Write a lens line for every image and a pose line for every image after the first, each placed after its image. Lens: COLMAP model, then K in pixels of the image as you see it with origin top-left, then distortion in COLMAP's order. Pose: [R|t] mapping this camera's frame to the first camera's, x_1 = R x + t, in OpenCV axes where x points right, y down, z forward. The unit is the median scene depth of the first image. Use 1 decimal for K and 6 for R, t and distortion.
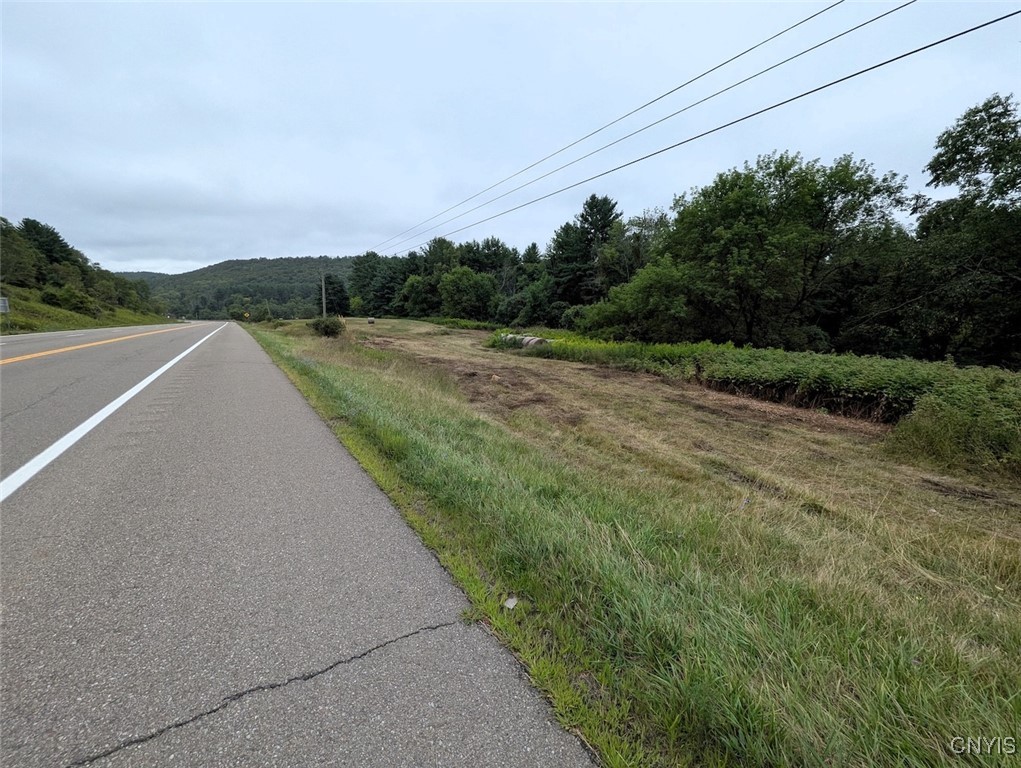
lens RADIAL K [[407.7, 0, 506.6], [0, 407.7, 381.5], [0, 0, 1]] dist [0.002350, -0.000870]
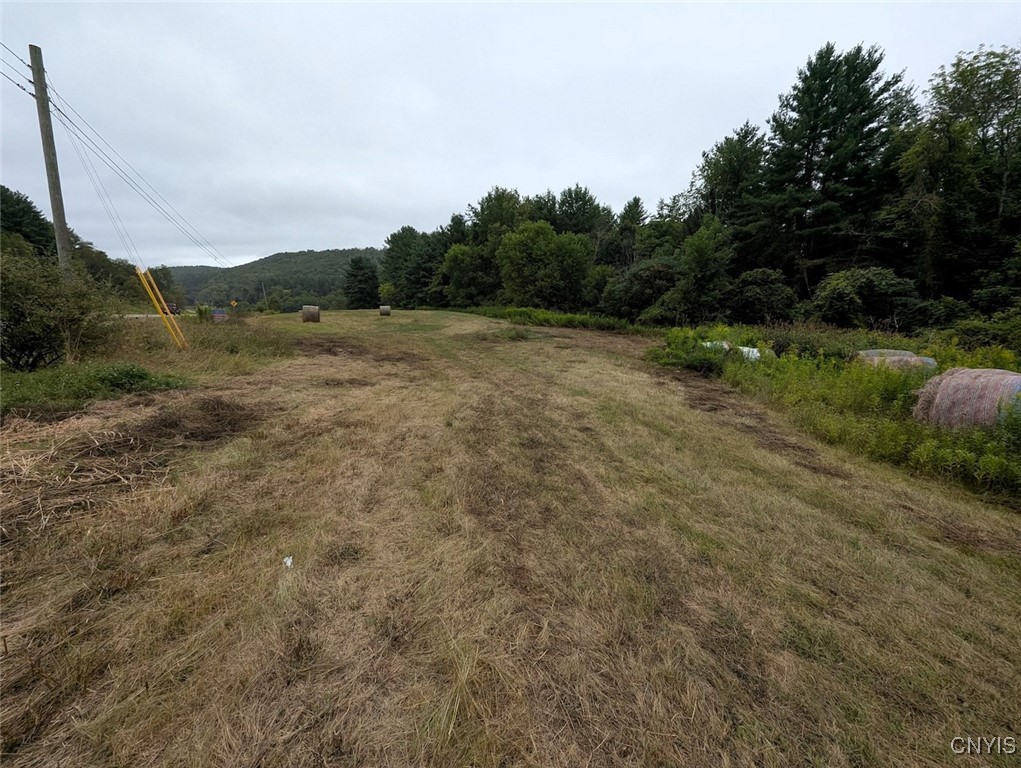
lens RADIAL K [[407.7, 0, 506.6], [0, 407.7, 381.5], [0, 0, 1]] dist [0.002350, -0.000870]
pose [[0.993607, 0.025169, -0.110051, -0.071167], [-0.024191, 0.999655, 0.010208, -0.046405], [0.110270, -0.007481, 0.993874, 0.354003]]
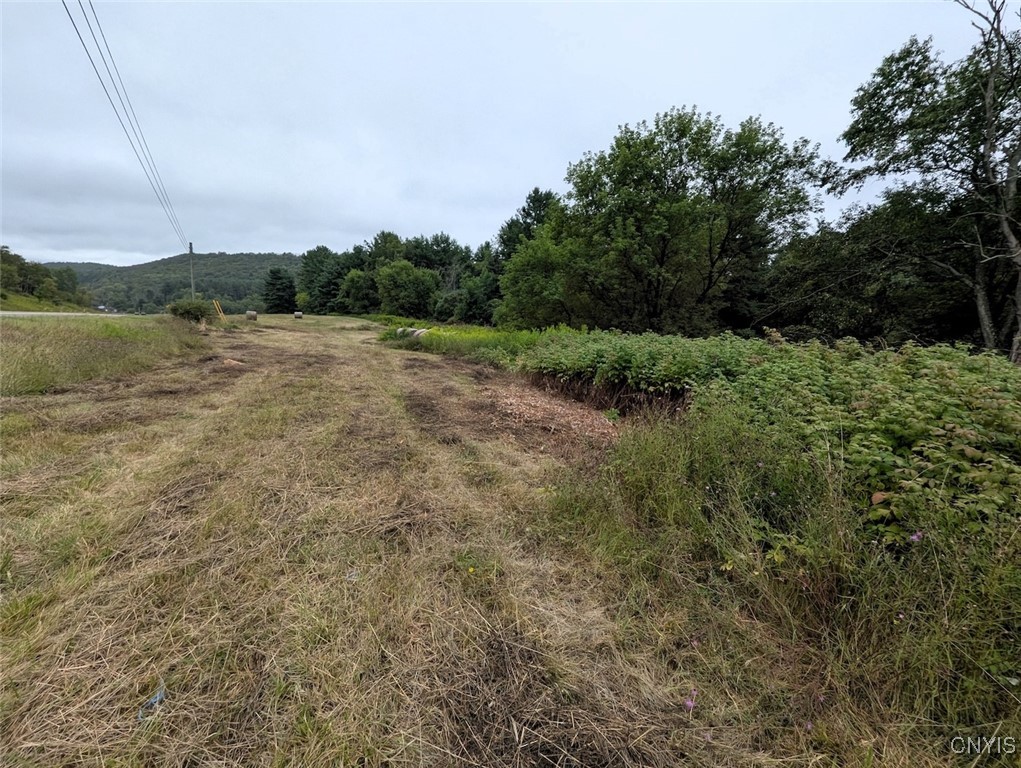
lens RADIAL K [[405.3, 0, 510.5], [0, 405.3, 384.0], [0, 0, 1]] dist [0.001269, 0.000581]
pose [[0.997564, 0.016709, 0.067721, 0.071137], [-0.016188, 0.999835, -0.008232, 0.004268], [-0.067847, 0.007115, 0.997670, 0.049744]]
